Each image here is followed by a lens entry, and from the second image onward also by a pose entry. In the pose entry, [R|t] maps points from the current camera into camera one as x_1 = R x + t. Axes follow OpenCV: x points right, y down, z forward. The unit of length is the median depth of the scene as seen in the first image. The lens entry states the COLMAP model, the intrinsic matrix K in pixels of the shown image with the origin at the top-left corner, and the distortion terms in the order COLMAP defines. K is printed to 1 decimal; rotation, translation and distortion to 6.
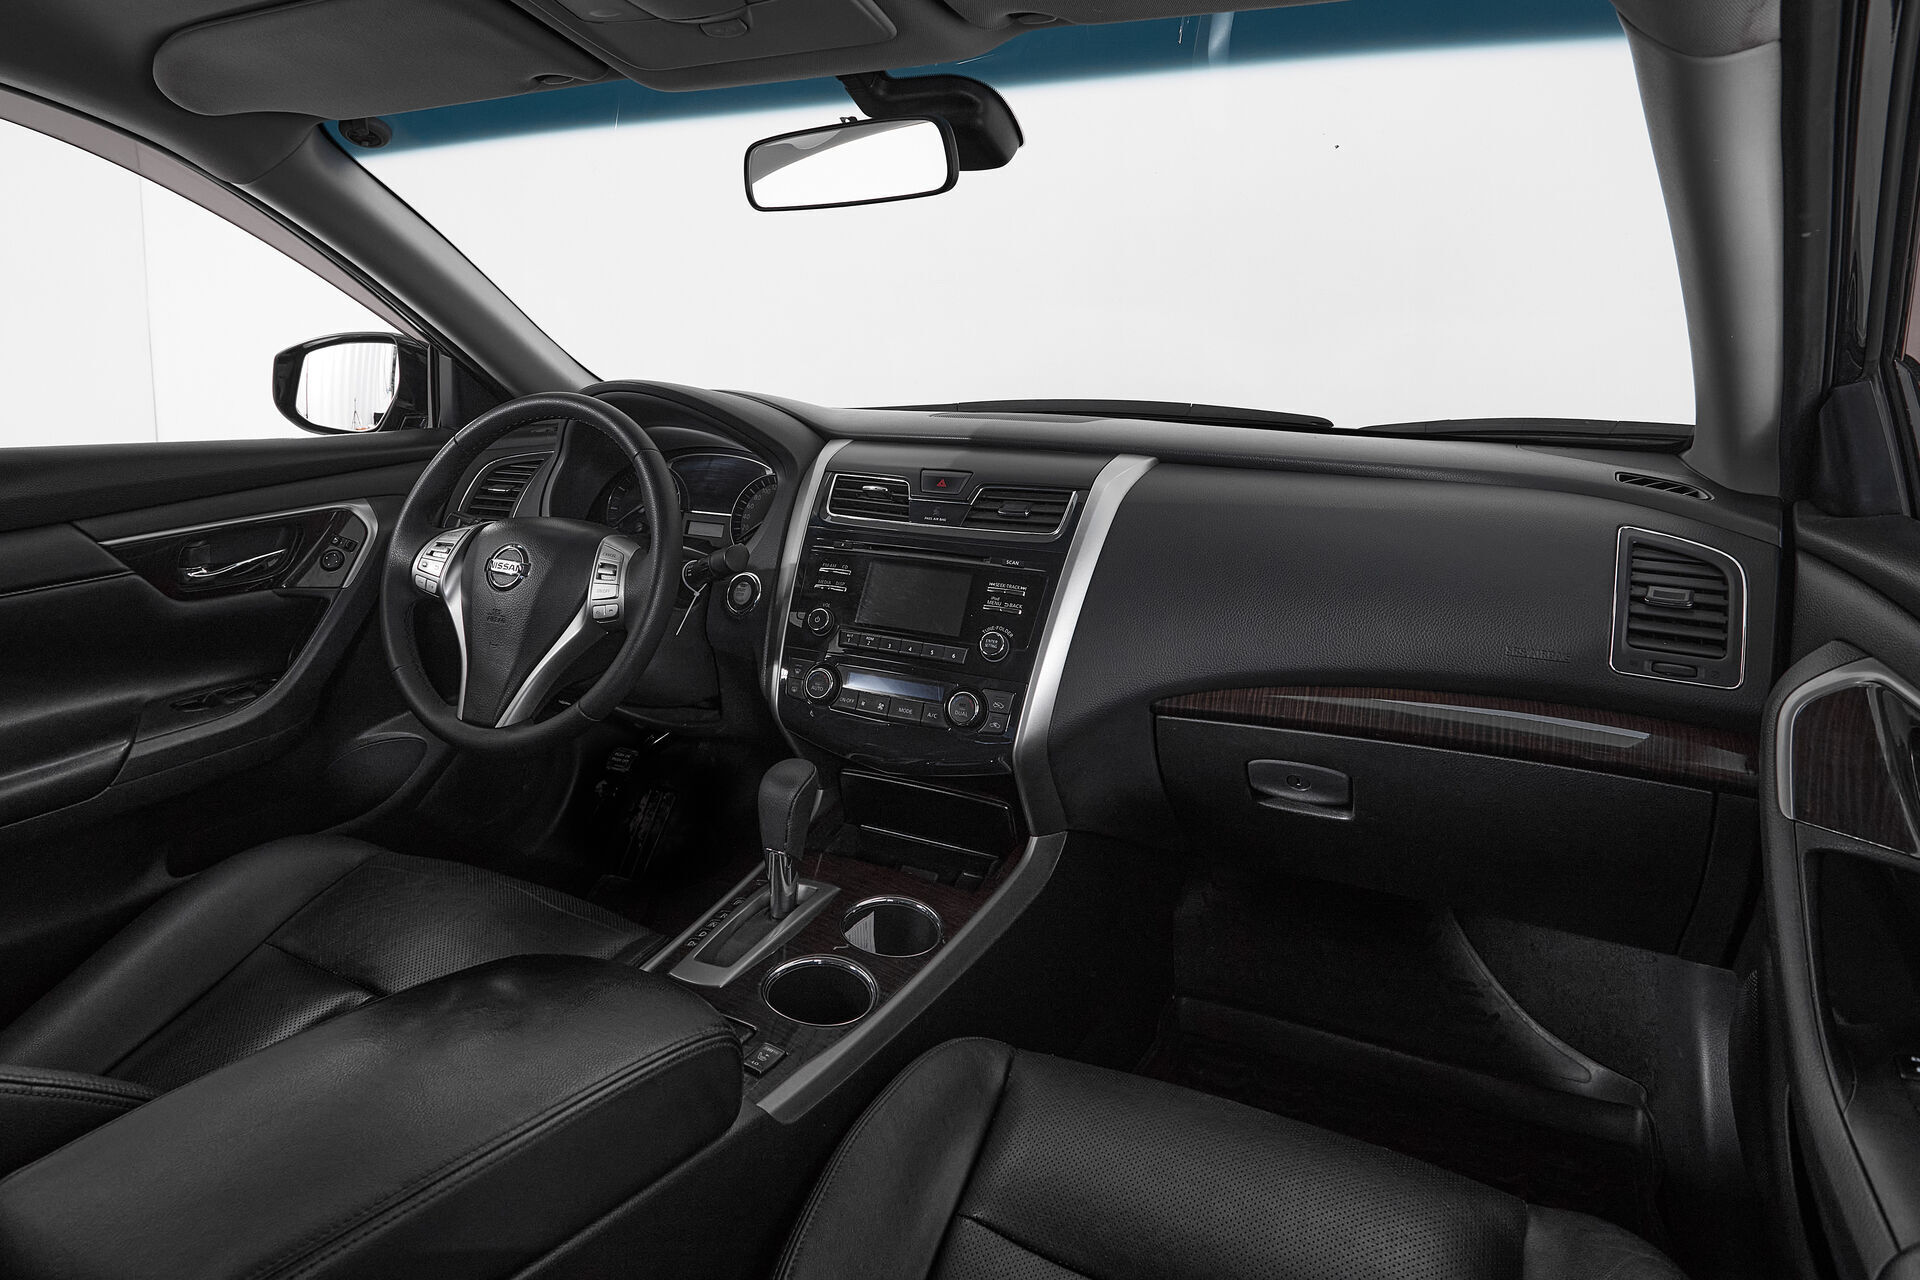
lens RADIAL K [[1209.0, 0, 856.9], [0, 1209.0, 454.0], [0, 0, 1]] dist [-0.007463, -0.001633]
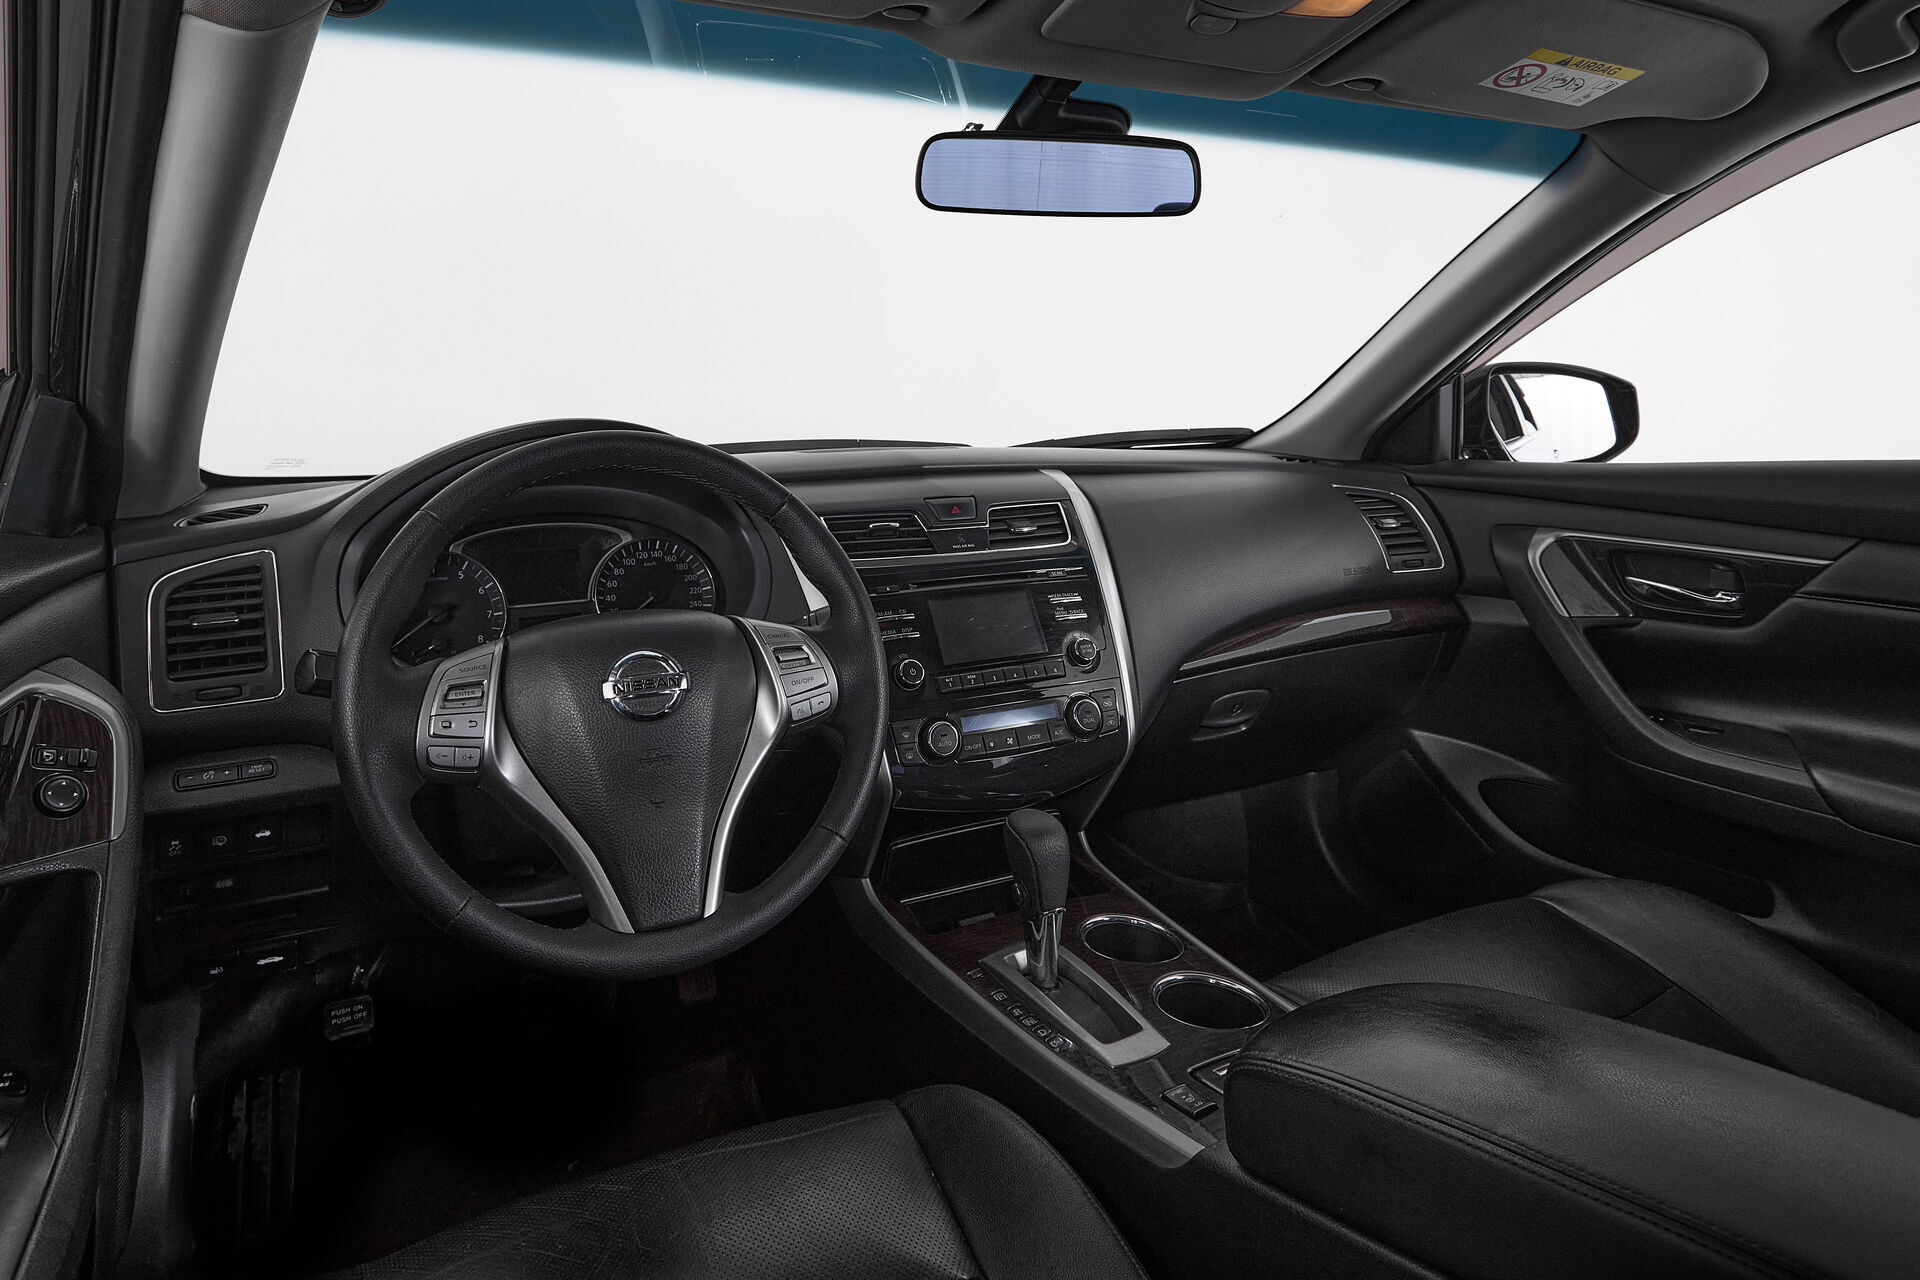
lens RADIAL K [[1198.2, 0, 962.5], [0, 1198.2, 464.5], [0, 0, 1]] dist [-0.005159, -0.002141]
pose [[0.532083, -0.051782, 0.845107, -0.766535], [0.104438, 0.994520, -0.004818, -0.007098], [-0.840226, 0.090825, 0.534575, 0.494670]]
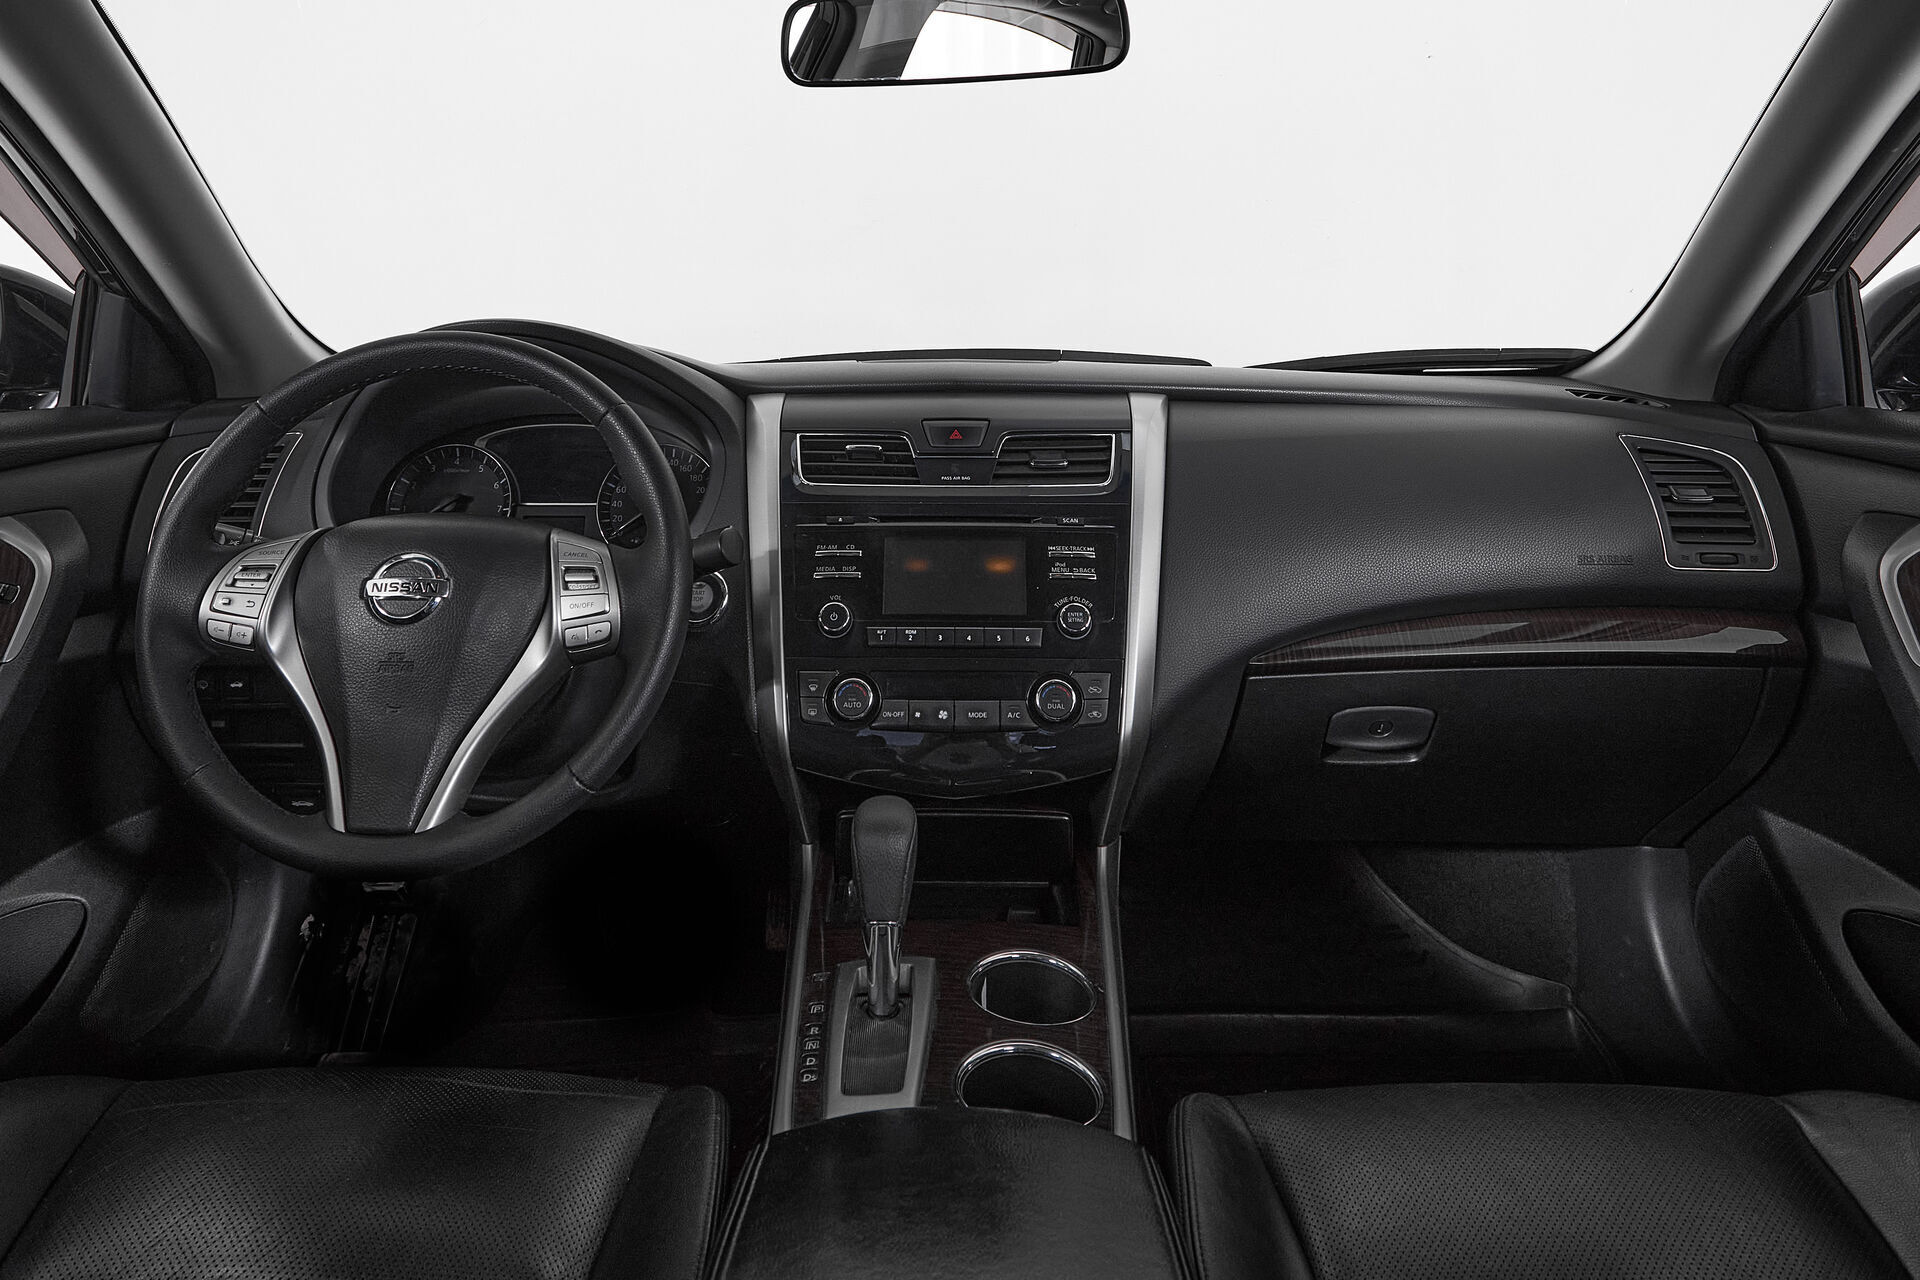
lens RADIAL K [[1350.1, 0, 949.8], [0, 1350.1, 350.0], [0, 0, 1]] dist [-0.001236, -0.002701]
pose [[0.879935, -0.015393, 0.474845, -0.384438], [0.052205, 0.996555, -0.064436, 0.026460], [-0.472217, 0.081489, 0.877707, 0.193973]]
